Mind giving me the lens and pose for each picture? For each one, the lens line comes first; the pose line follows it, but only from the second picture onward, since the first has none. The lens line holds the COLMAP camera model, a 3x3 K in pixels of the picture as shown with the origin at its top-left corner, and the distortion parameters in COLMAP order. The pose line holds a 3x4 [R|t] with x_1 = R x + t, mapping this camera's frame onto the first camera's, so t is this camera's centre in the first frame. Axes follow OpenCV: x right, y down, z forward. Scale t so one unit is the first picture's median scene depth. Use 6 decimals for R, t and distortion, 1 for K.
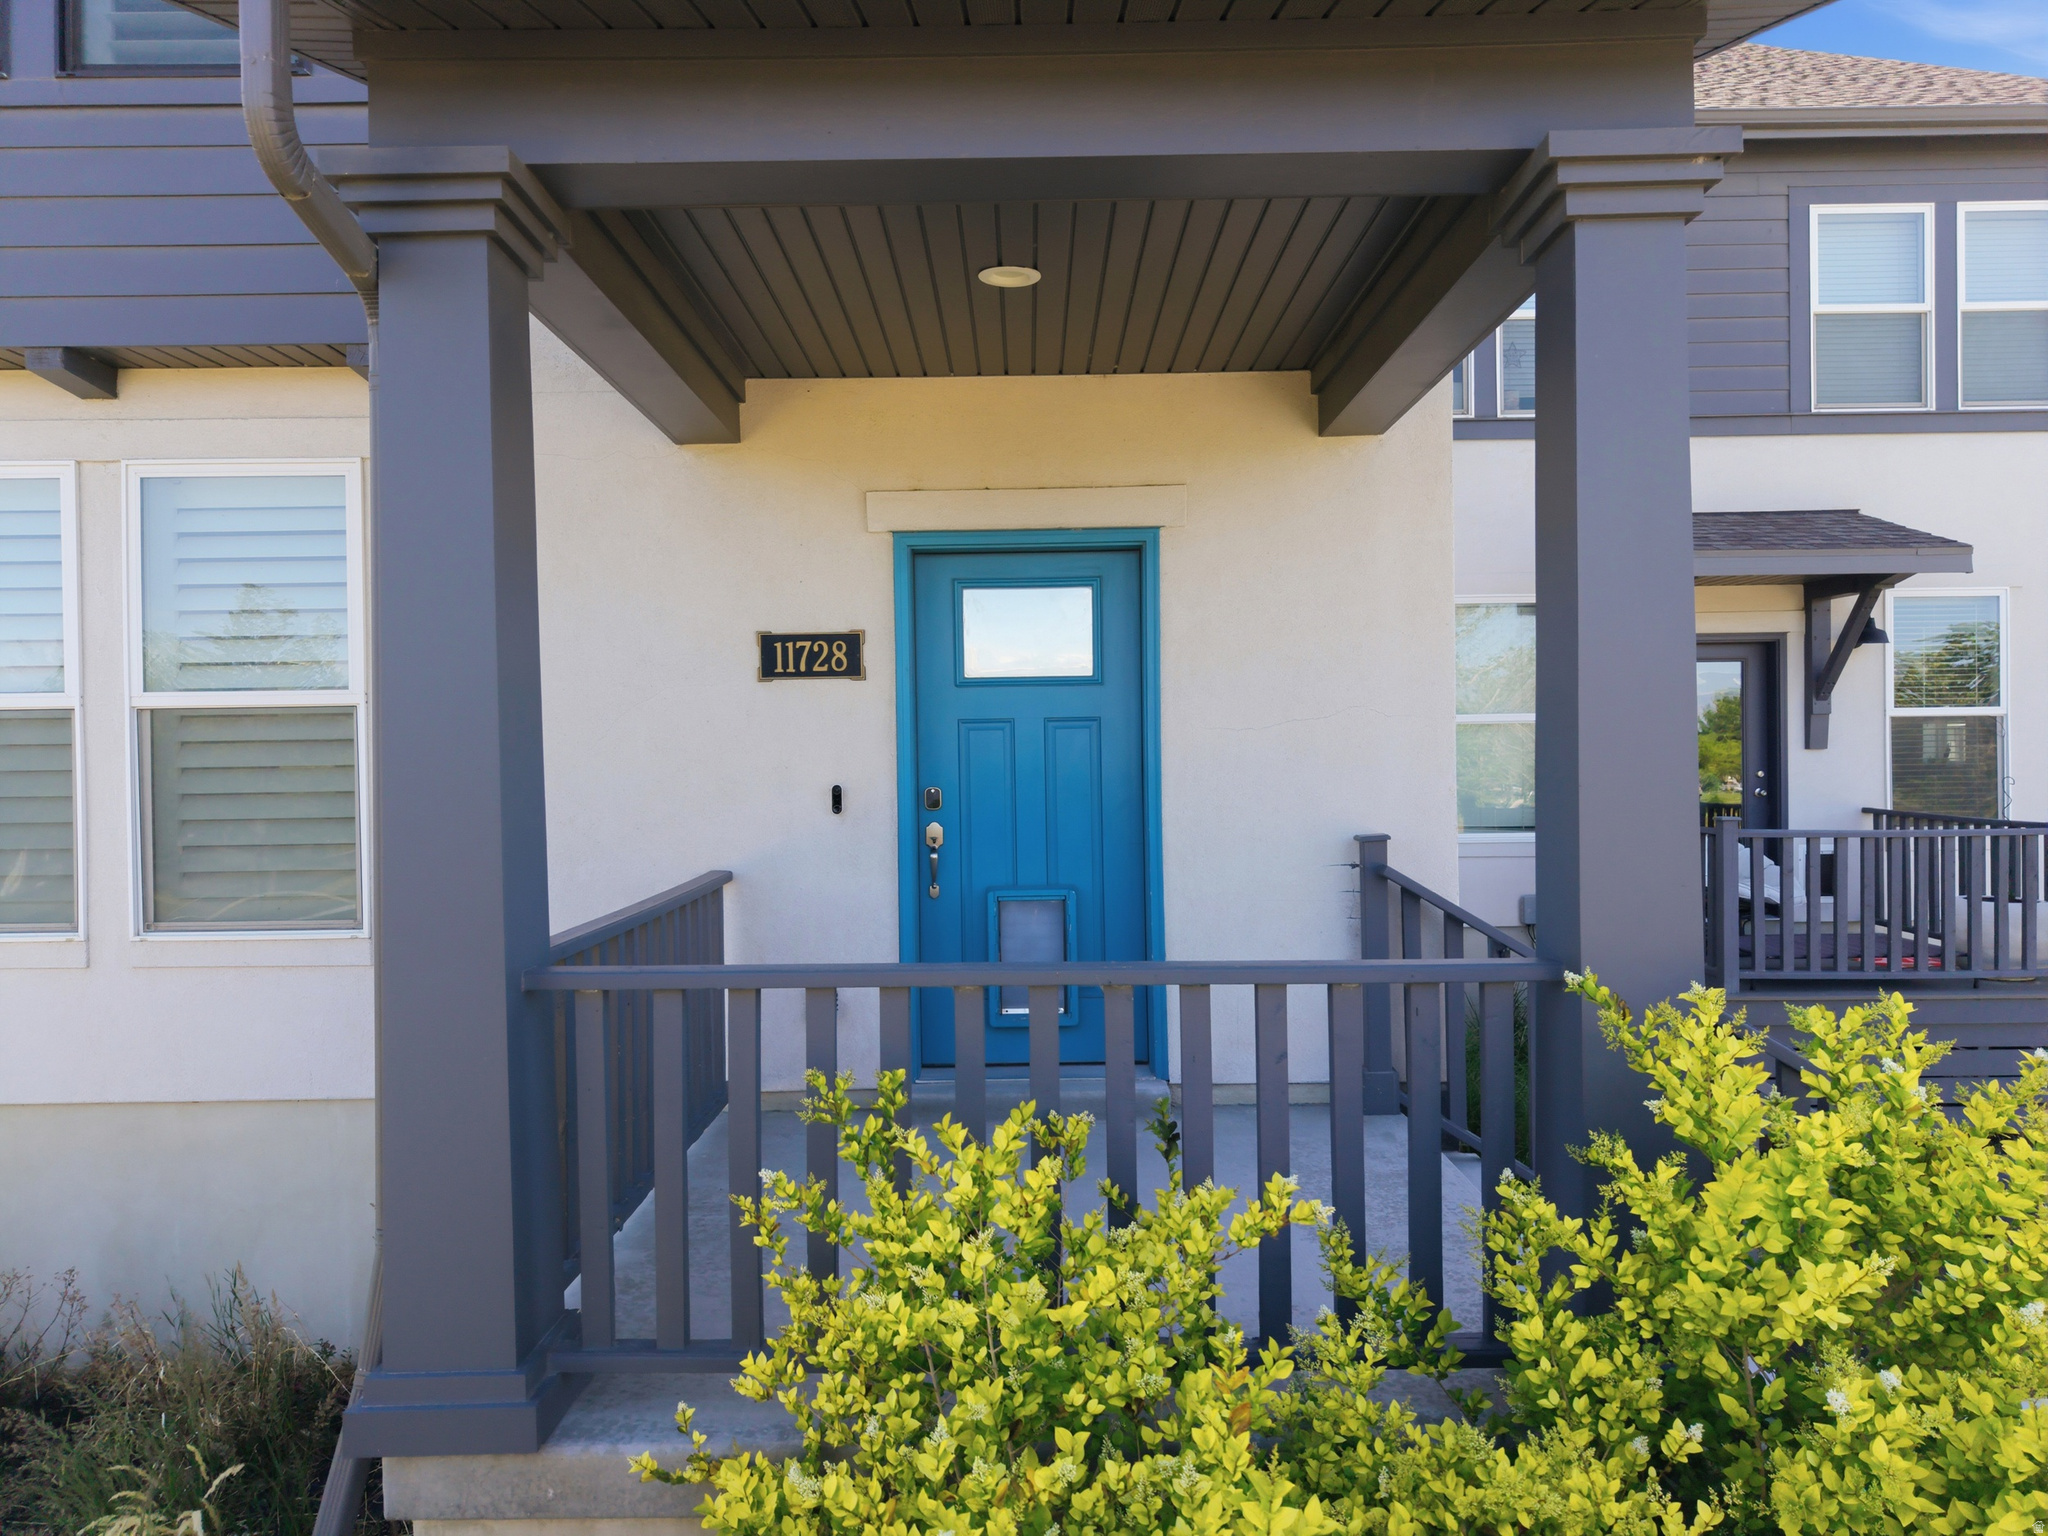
lens RADIAL K [[1437.1, 0, 1072.7], [0, 1437.1, 770.1], [0, 0, 1]] dist [-0.000427, 0.002528]
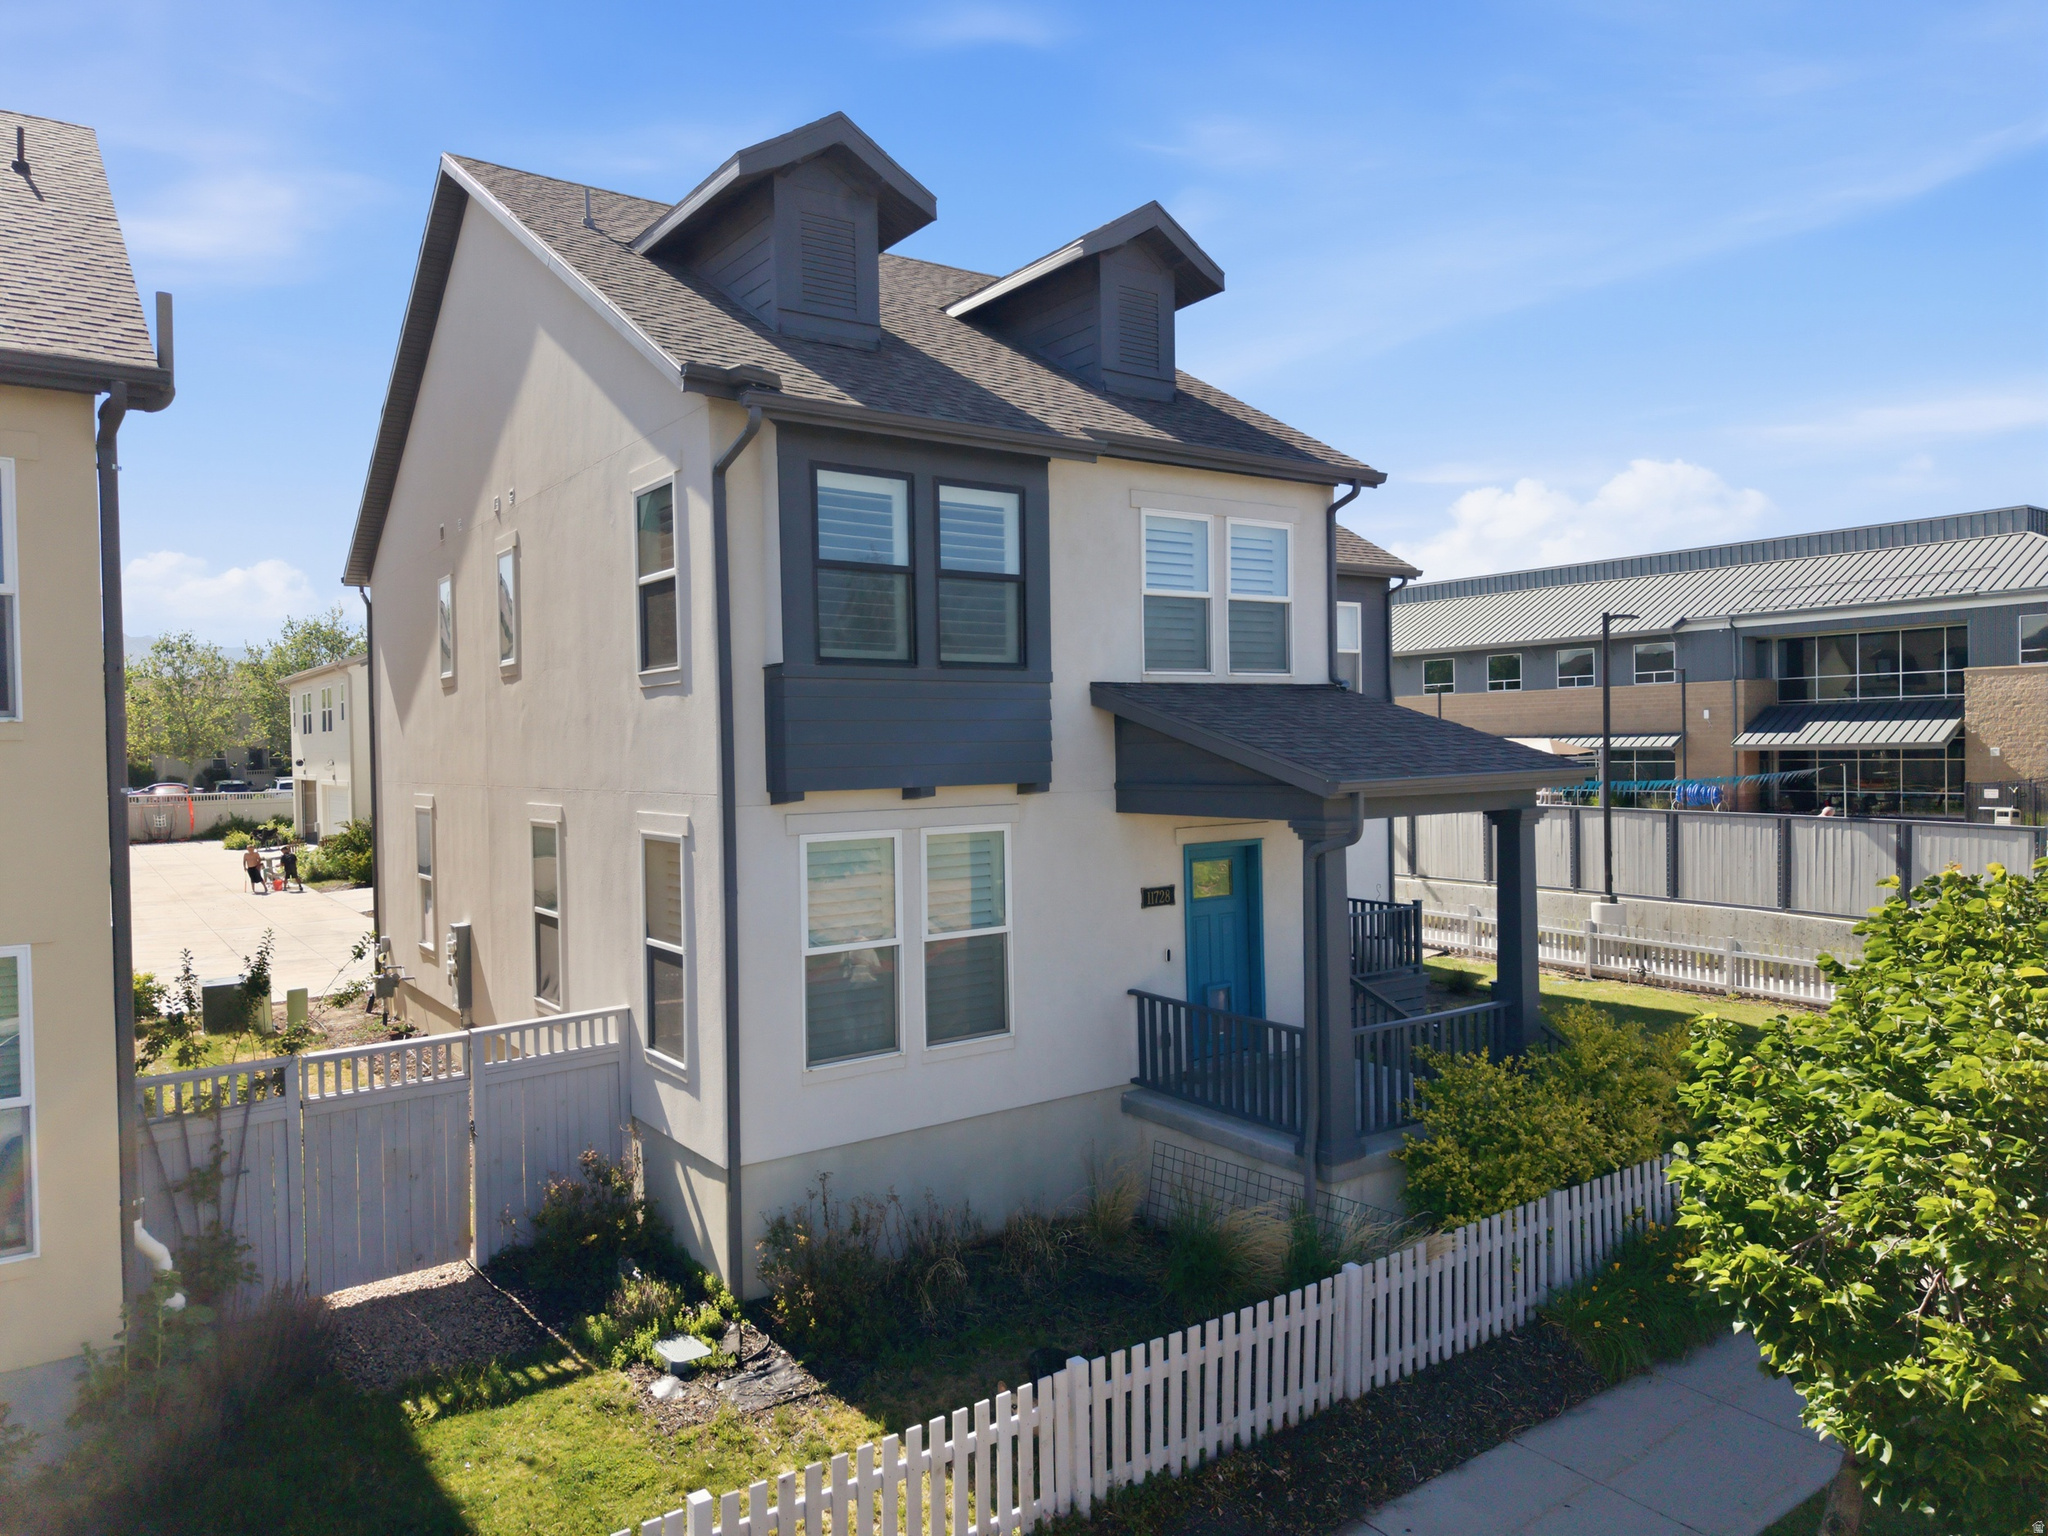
lens RADIAL K [[1382.4, 0, 1068.7], [0, 1382.4, 760.3], [0, 0, 1]] dist [0.055702, 0.000891]
pose [[0.815530, -0.007249, 0.578669, -1.640272], [0.015568, 0.999834, -0.009415, -0.287824], [-0.578505, 0.016687, 0.815508, -0.808117]]
